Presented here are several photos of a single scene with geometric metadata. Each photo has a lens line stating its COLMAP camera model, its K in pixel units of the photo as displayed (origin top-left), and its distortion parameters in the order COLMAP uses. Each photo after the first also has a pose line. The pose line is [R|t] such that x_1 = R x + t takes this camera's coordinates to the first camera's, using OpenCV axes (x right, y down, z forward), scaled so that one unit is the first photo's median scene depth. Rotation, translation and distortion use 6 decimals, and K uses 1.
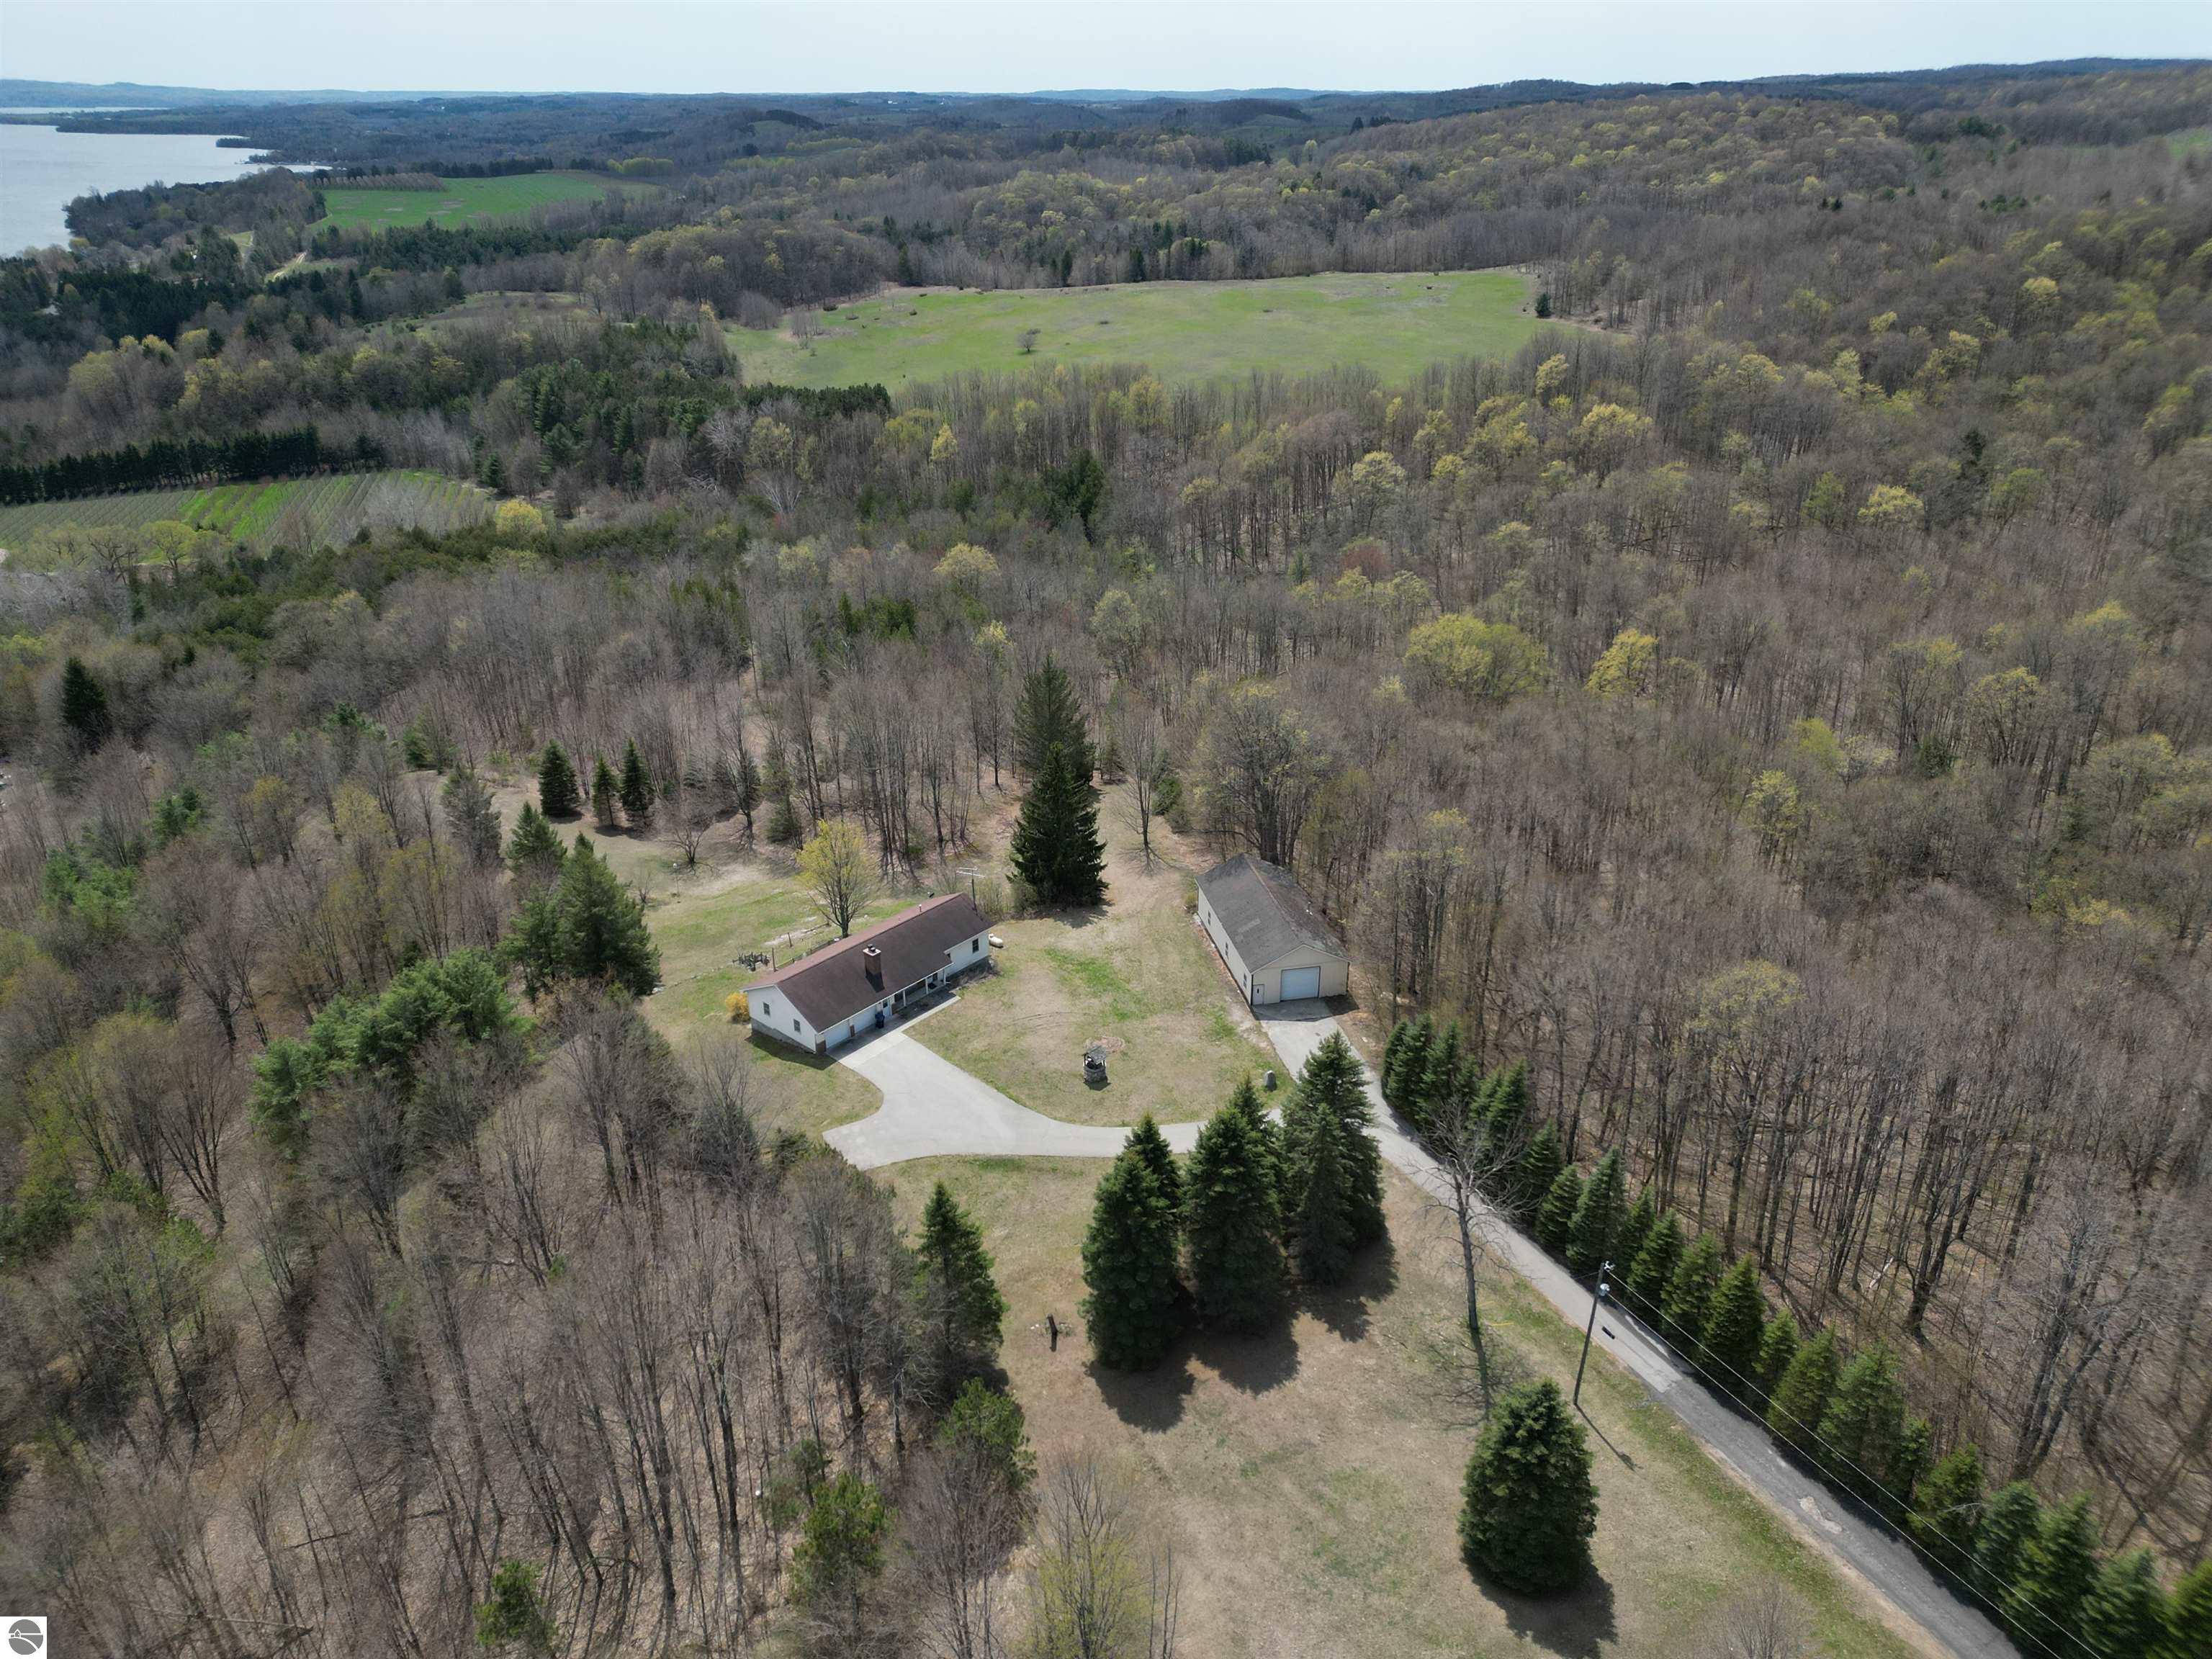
lens RADIAL K [[1526.6, 0, 1106.0], [0, 1526.6, 829.5], [0, 0, 1]] dist [0.087821, -0.071628]
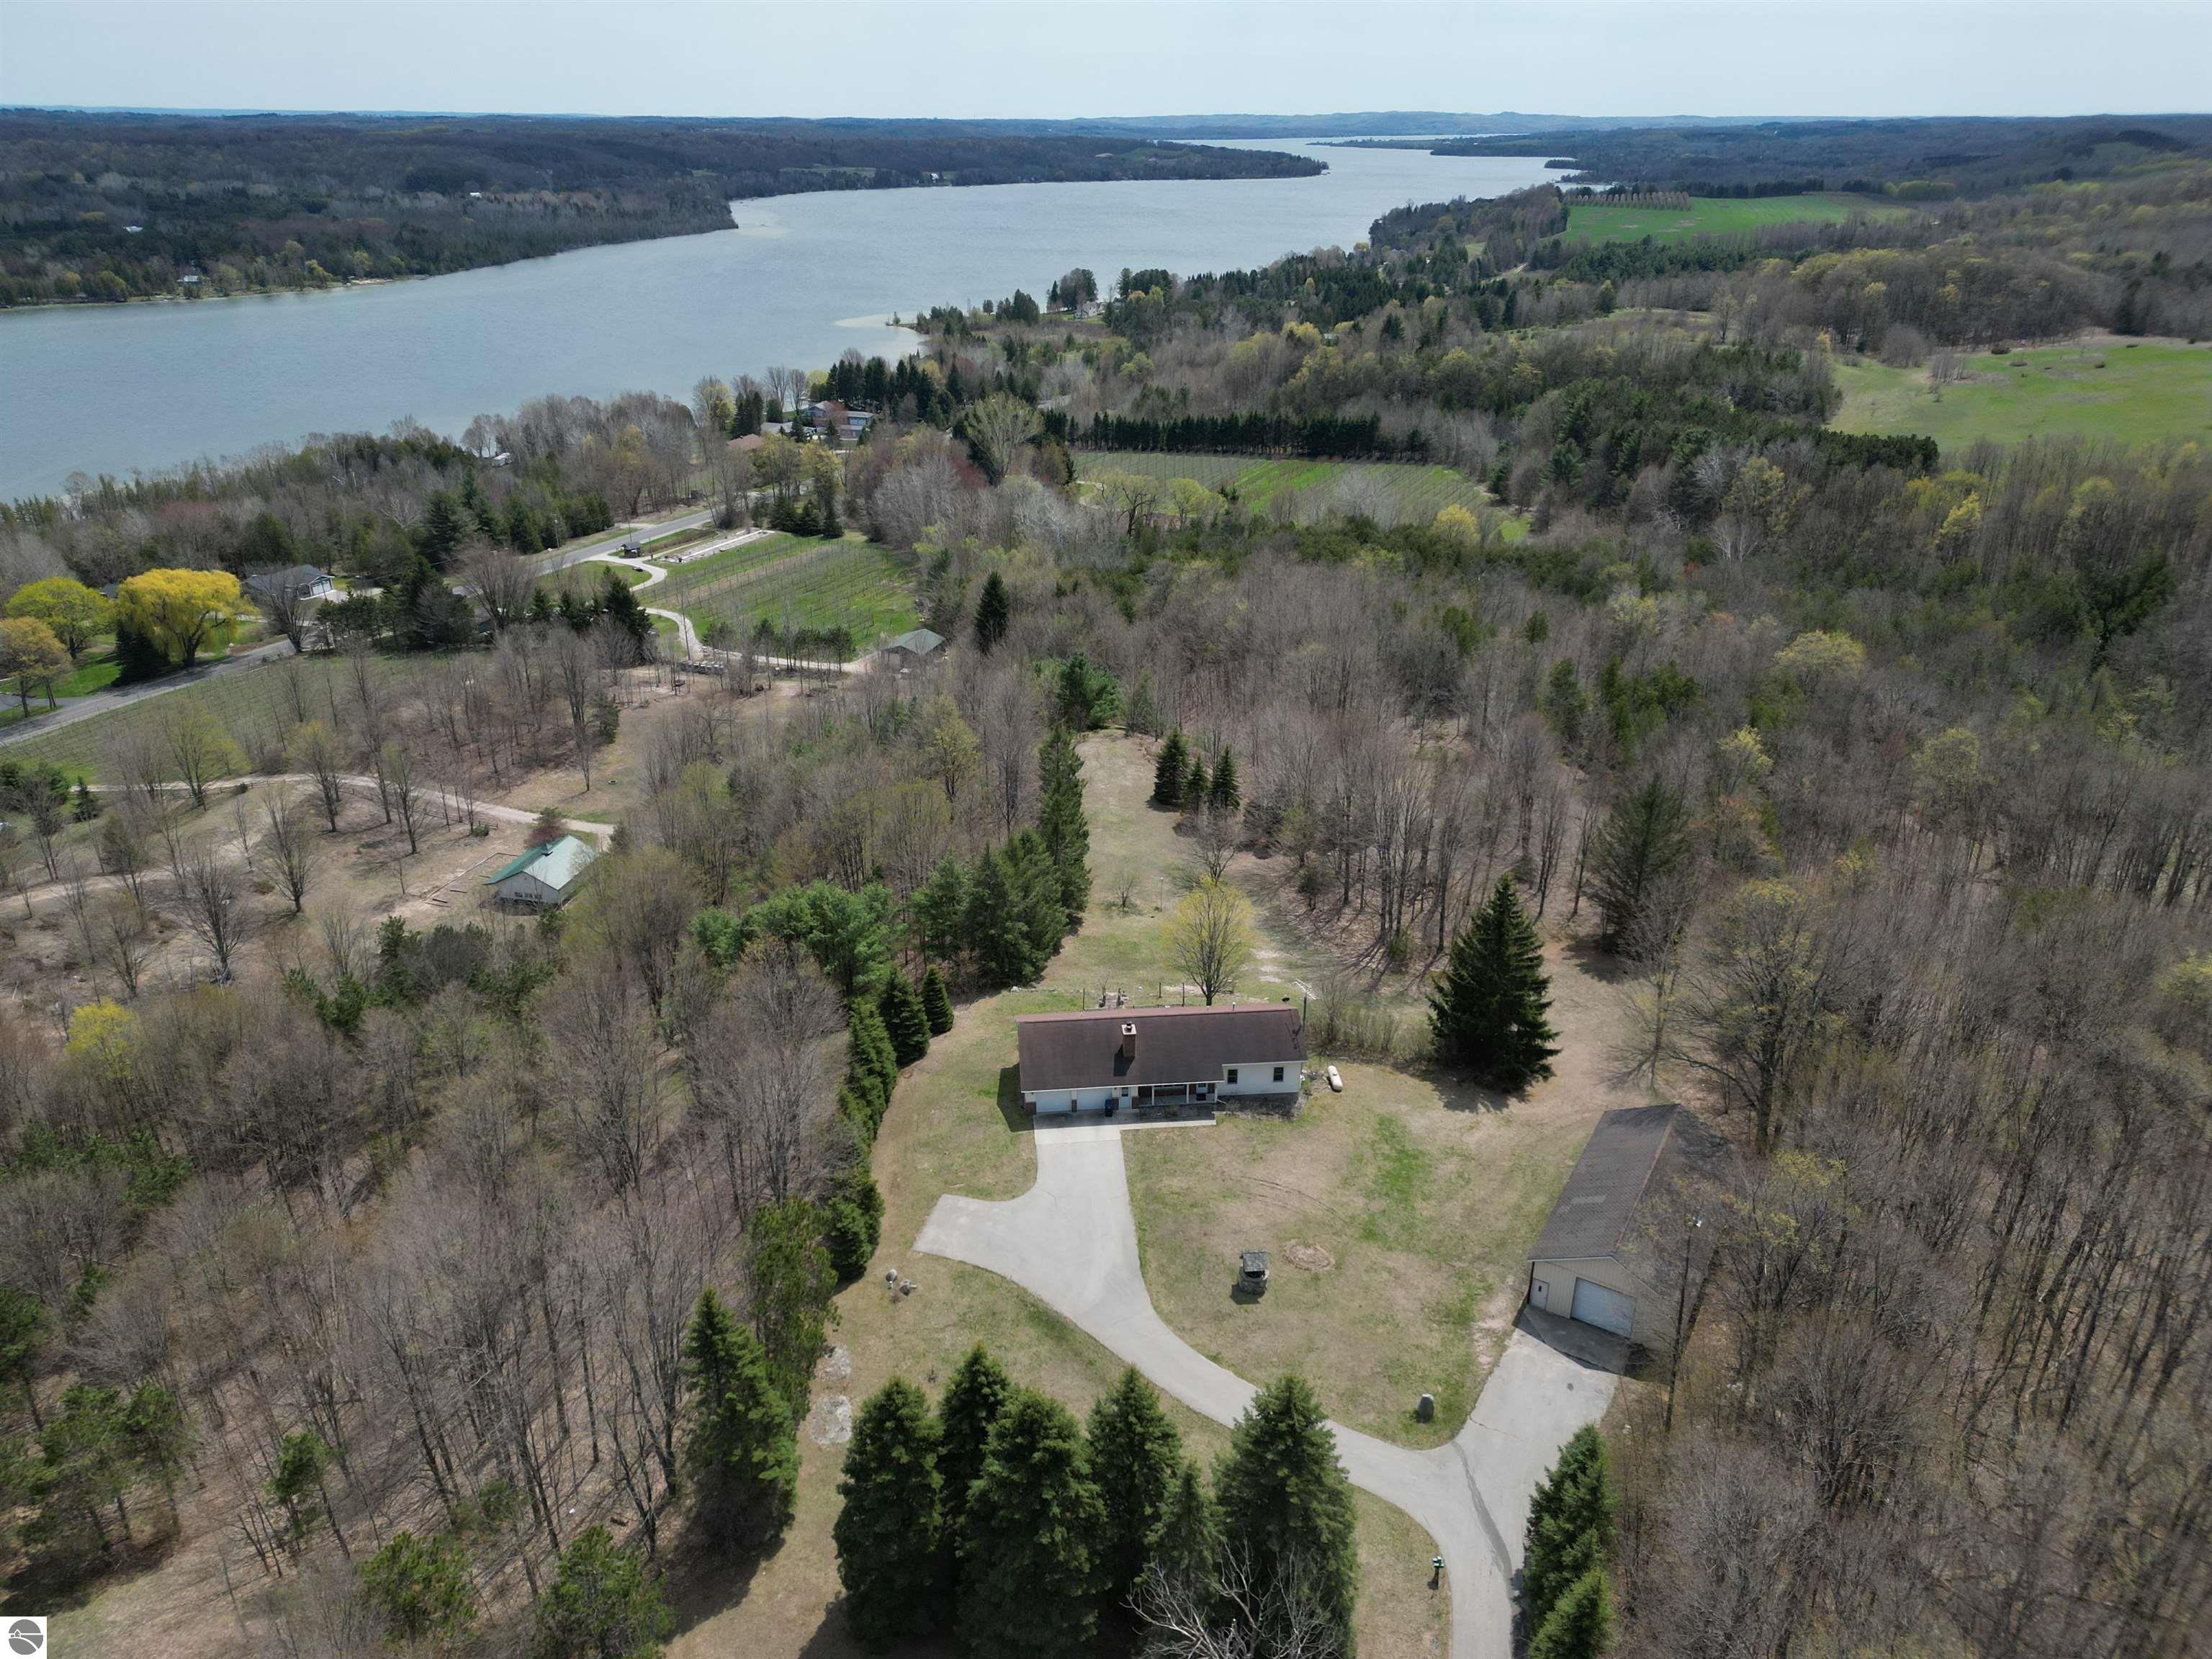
lens RADIAL K [[1526.6, 0, 1106.0], [0, 1526.6, 829.5], [0, 0, 1]] dist [0.087821, -0.071628]
pose [[0.732469, 0.291843, -0.615075, 0.107941], [-0.299952, 0.949384, 0.093266, -0.033712], [0.611161, 0.116179, 0.782933, 0.094623]]
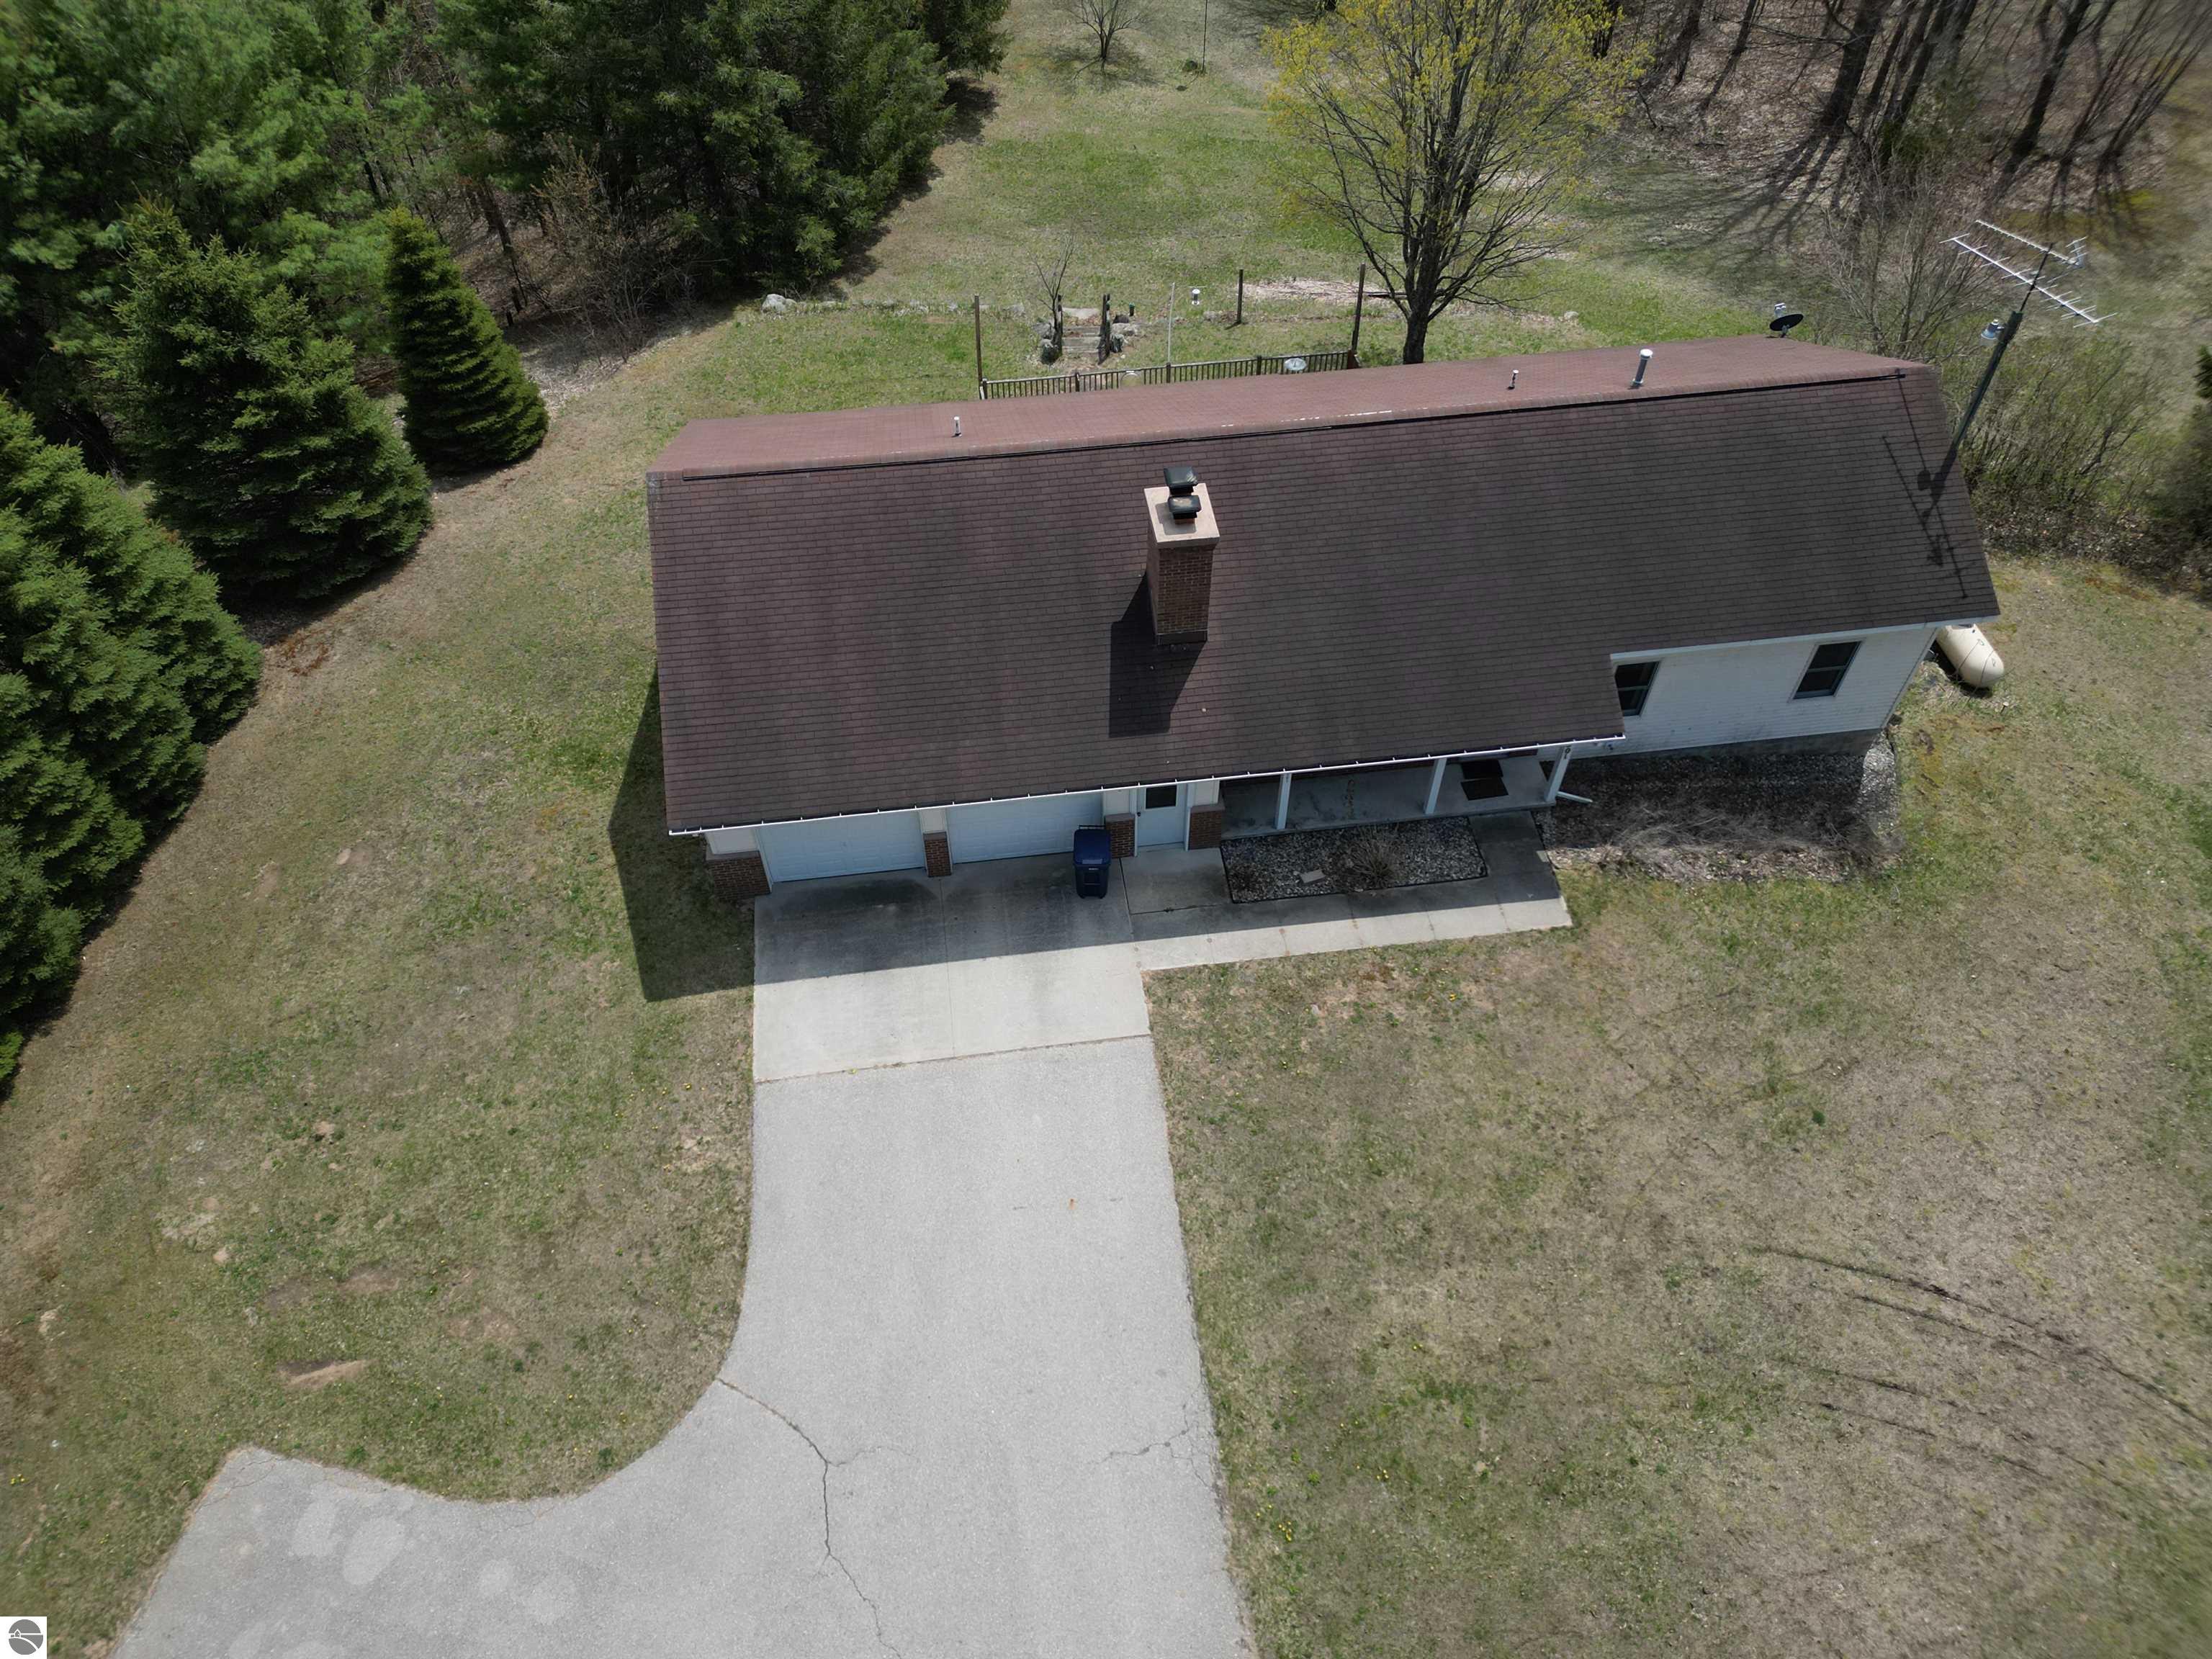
lens RADIAL K [[1526.6, 0, 1106.0], [0, 1526.6, 829.5], [0, 0, 1]] dist [0.087821, -0.071628]
pose [[0.754640, 0.502894, -0.421445, -0.021033], [-0.283091, 0.828998, 0.482308, 0.008565], [0.591927, -0.244662, 0.767960, 0.270297]]
